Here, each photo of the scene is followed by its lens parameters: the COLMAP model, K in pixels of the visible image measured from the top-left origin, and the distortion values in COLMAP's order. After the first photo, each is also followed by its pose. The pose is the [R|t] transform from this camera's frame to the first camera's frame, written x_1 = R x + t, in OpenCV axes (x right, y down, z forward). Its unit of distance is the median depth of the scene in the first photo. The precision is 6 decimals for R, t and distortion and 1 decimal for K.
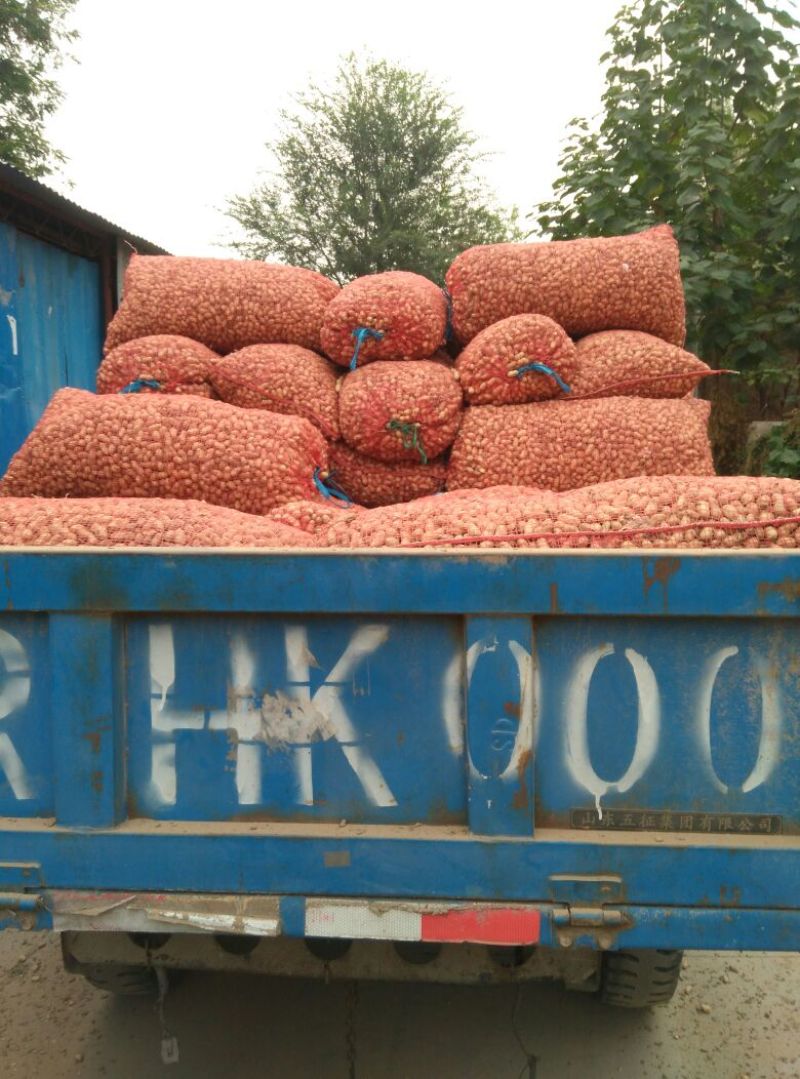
lens RADIAL K [[795.7, 0, 400.0], [0, 795.7, 539.5], [0, 0, 1]] dist [0.090511, -0.130447]
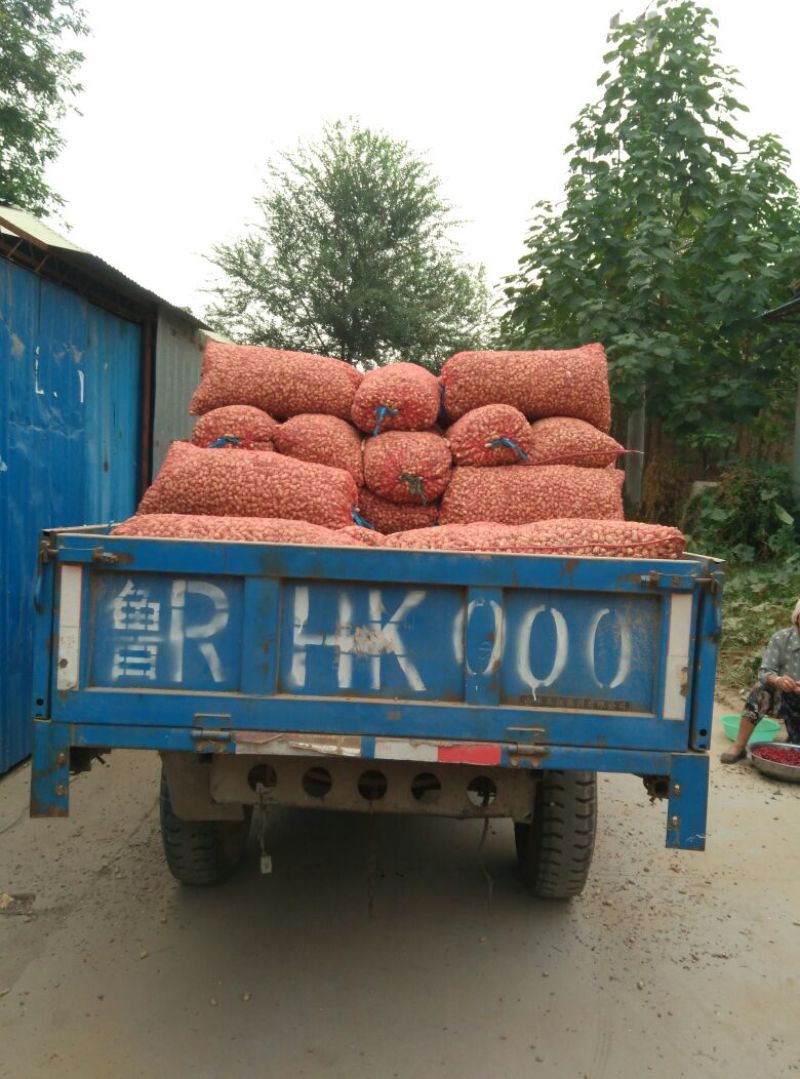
lens RADIAL K [[877.7, 0, 400.0], [0, 877.7, 539.5], [0, 0, 1]] dist [0.126034, -0.248387]
pose [[0.996934, 0.042305, 0.065824, -0.111732], [-0.038551, 0.997613, -0.057282, 0.055828], [-0.068090, 0.054568, 0.996186, -0.543559]]
